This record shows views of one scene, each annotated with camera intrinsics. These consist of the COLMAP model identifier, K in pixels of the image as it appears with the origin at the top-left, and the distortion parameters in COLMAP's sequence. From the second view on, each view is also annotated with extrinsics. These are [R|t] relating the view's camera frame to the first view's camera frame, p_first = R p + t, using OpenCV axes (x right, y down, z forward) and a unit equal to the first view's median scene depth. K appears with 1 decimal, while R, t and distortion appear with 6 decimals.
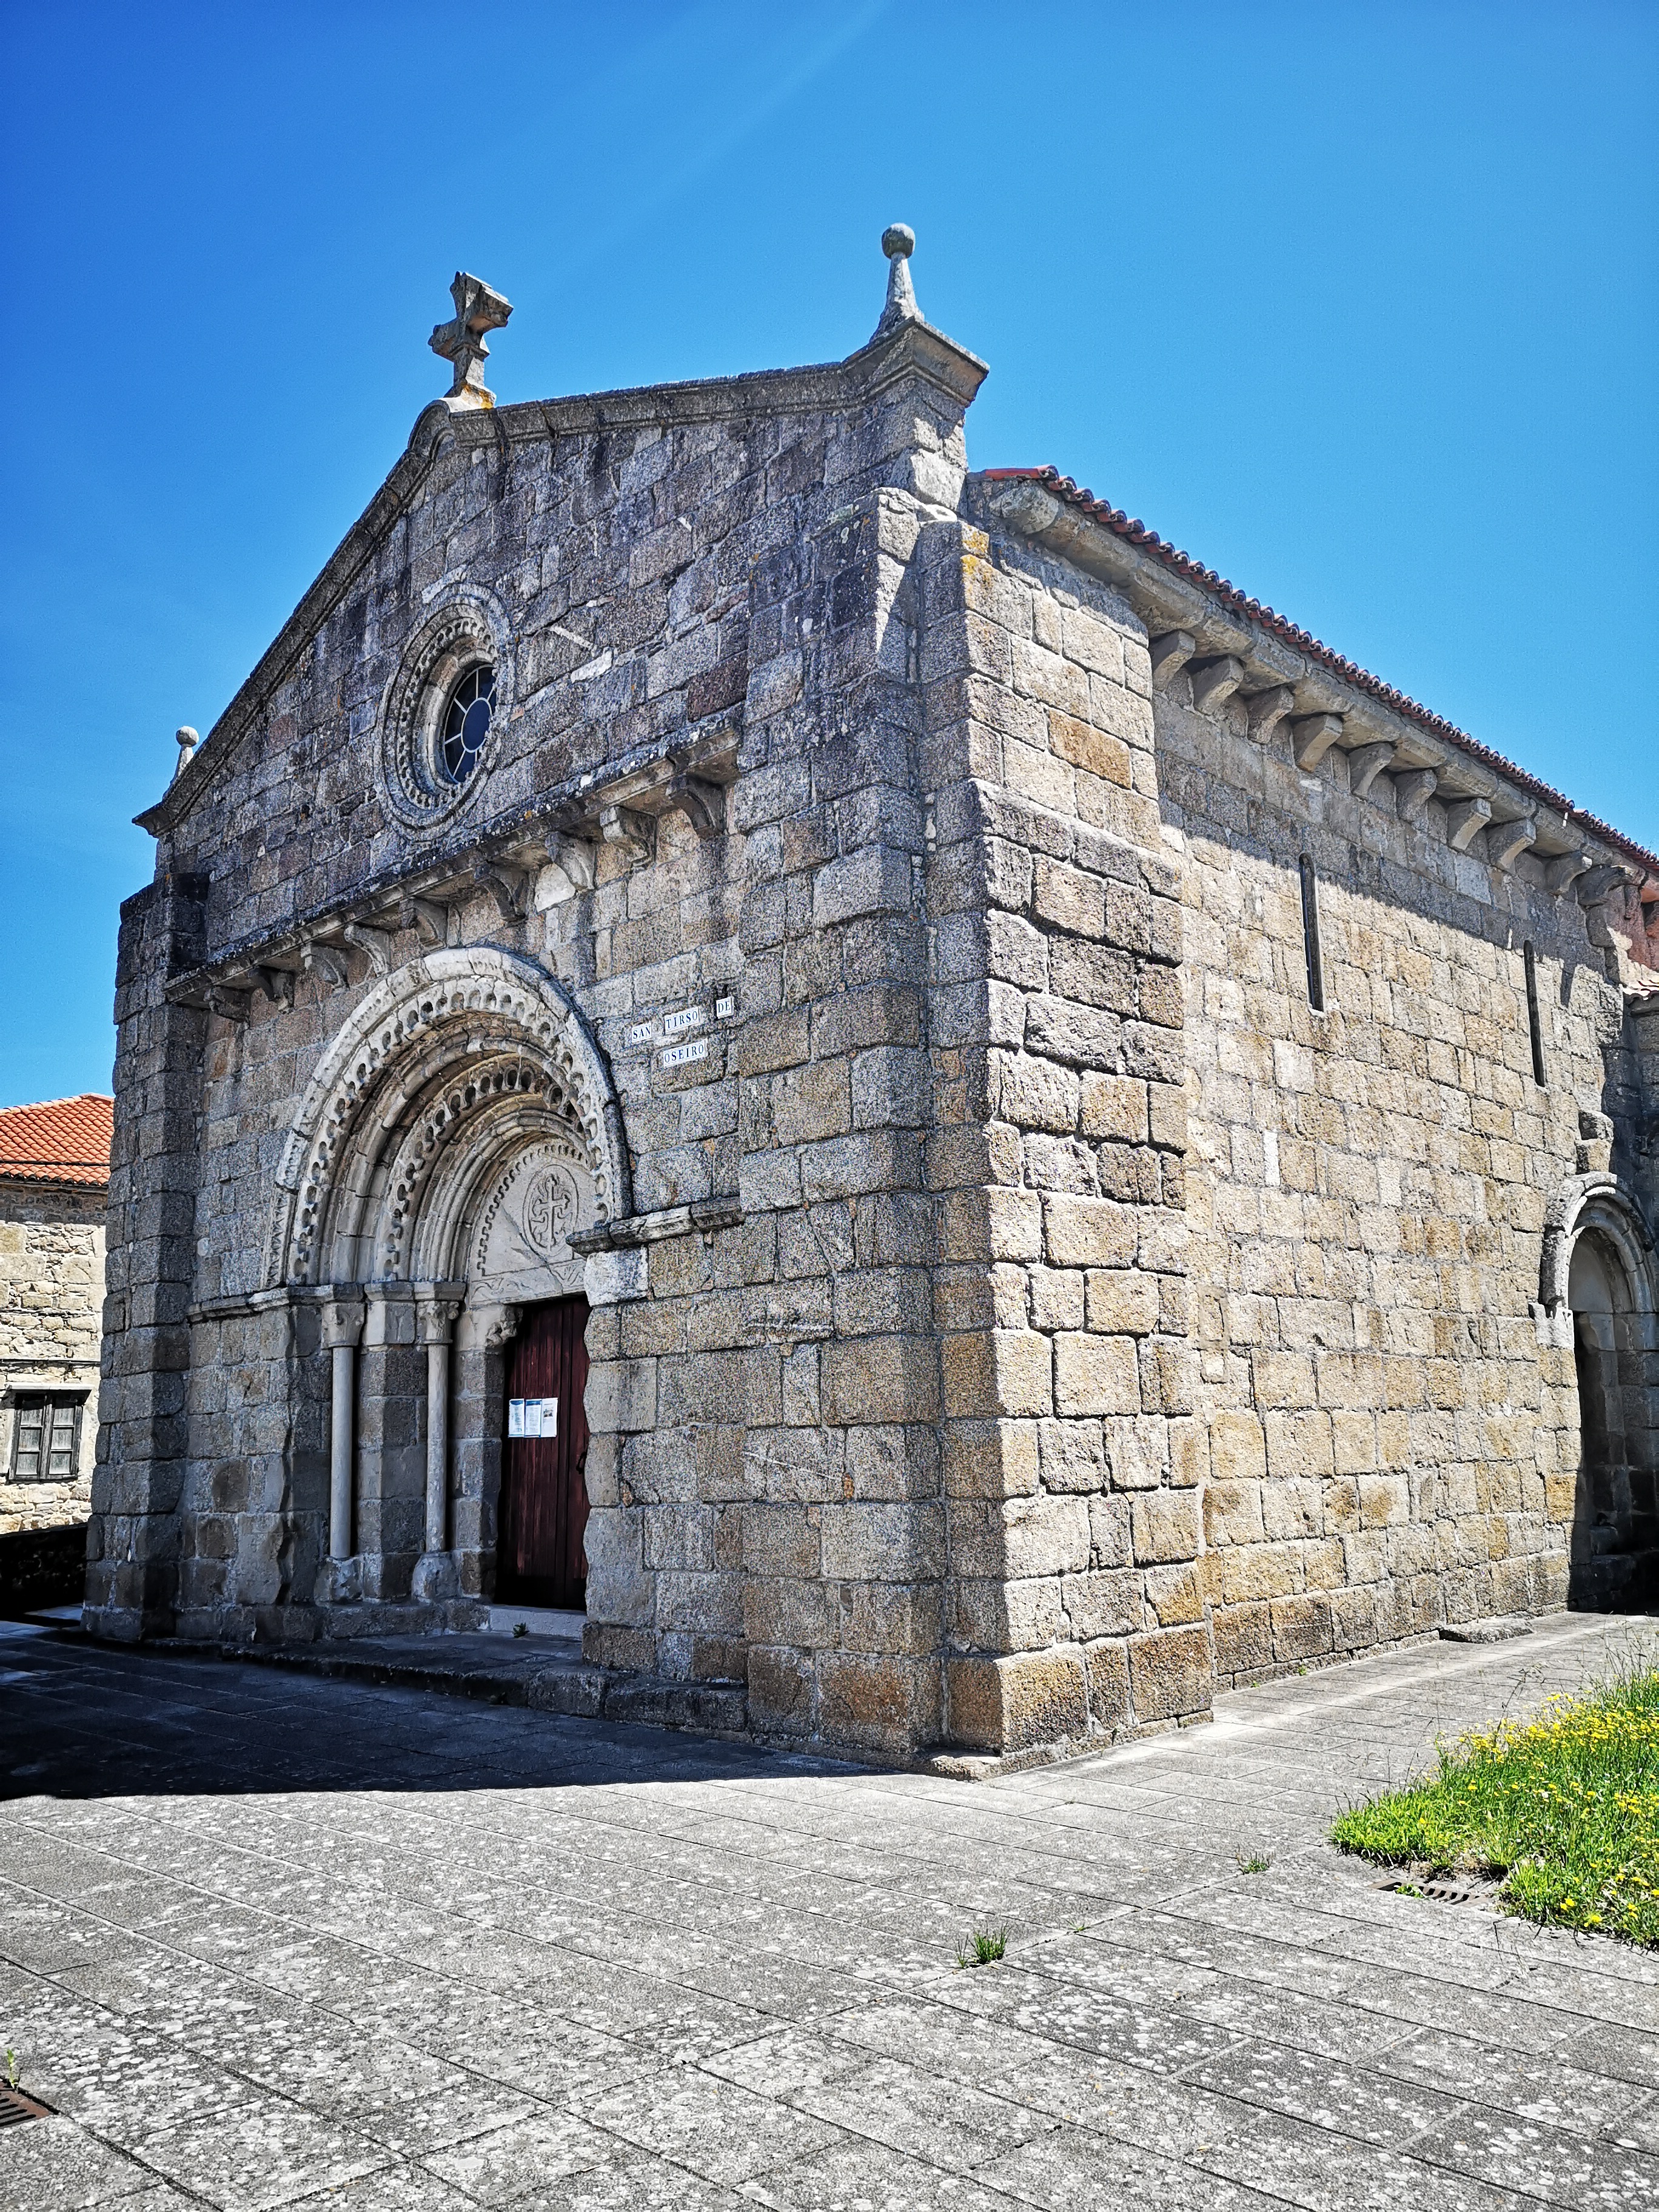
lens RADIAL K [[1674.2, 0, 829.5], [0, 1674.2, 1106.0], [0, 0, 1]] dist [0.078062, -0.088338]
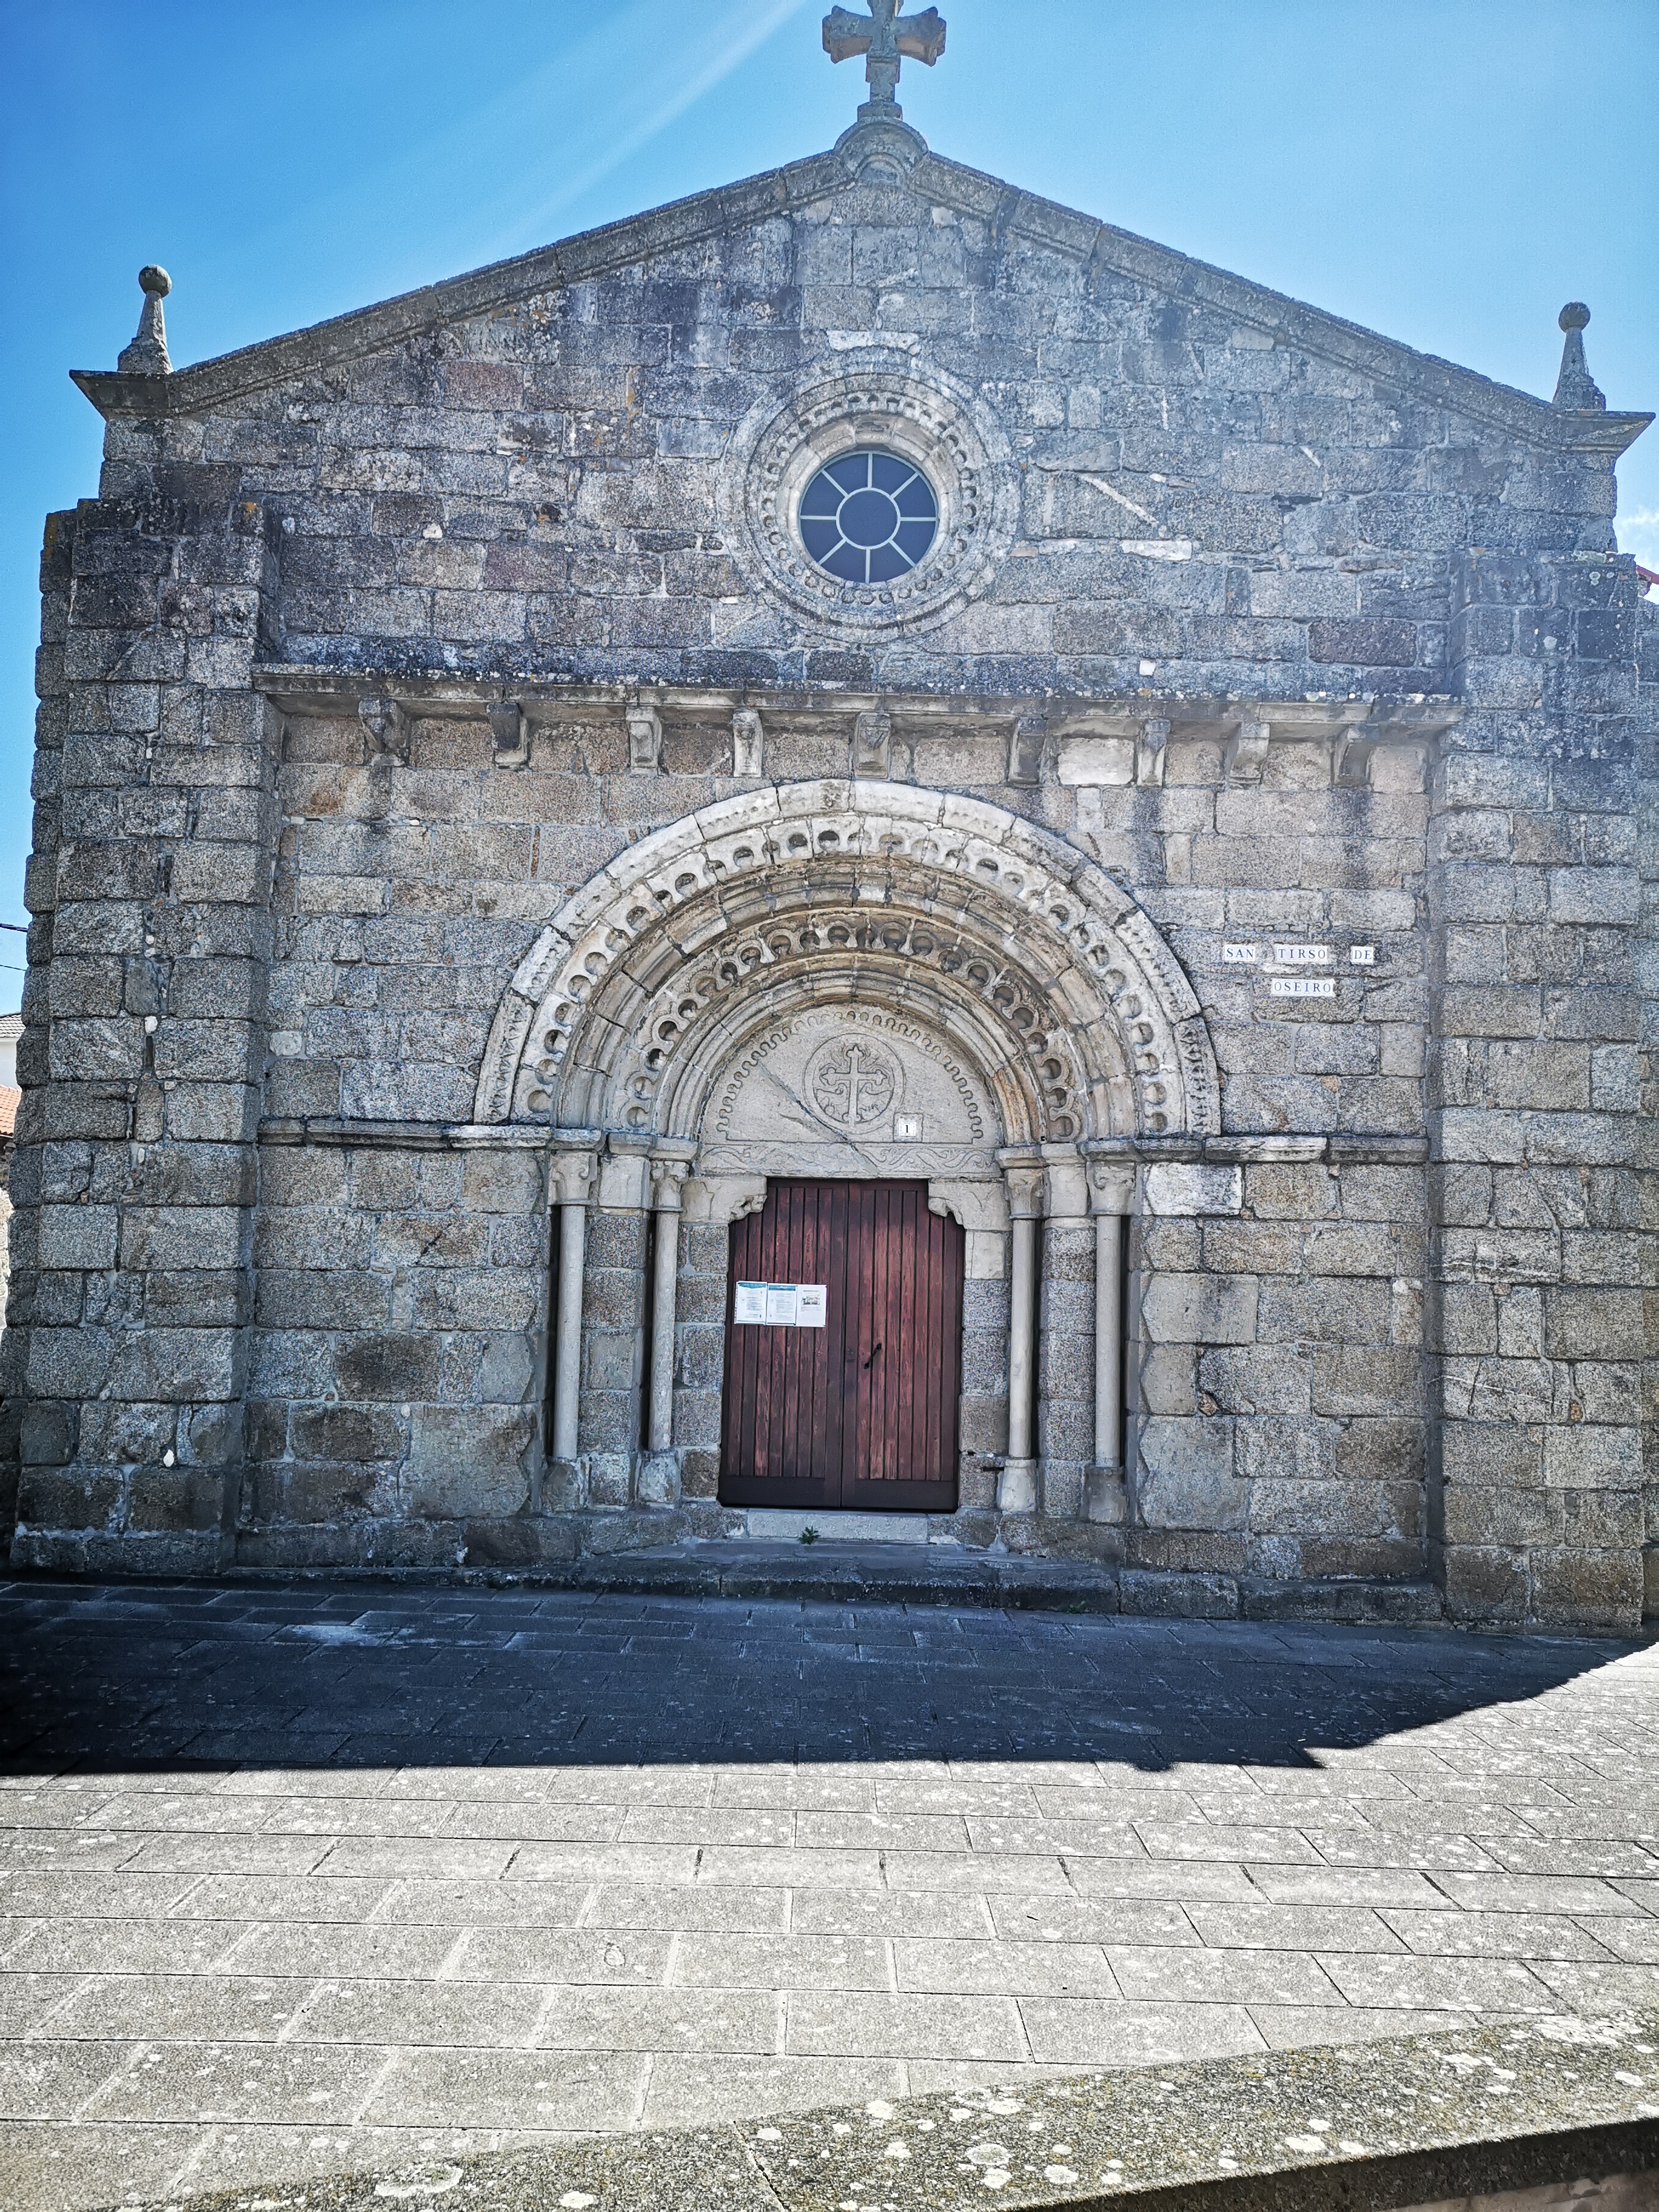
lens RADIAL K [[1674.2, 0, 829.5], [0, 1674.2, 1106.0], [0, 0, 1]] dist [0.078062, -0.088338]
pose [[0.708924, 0.125526, 0.694024, -0.955022], [-0.185785, 0.982516, 0.012069, 0.078239], [-0.680375, -0.137496, 0.719850, 0.418482]]
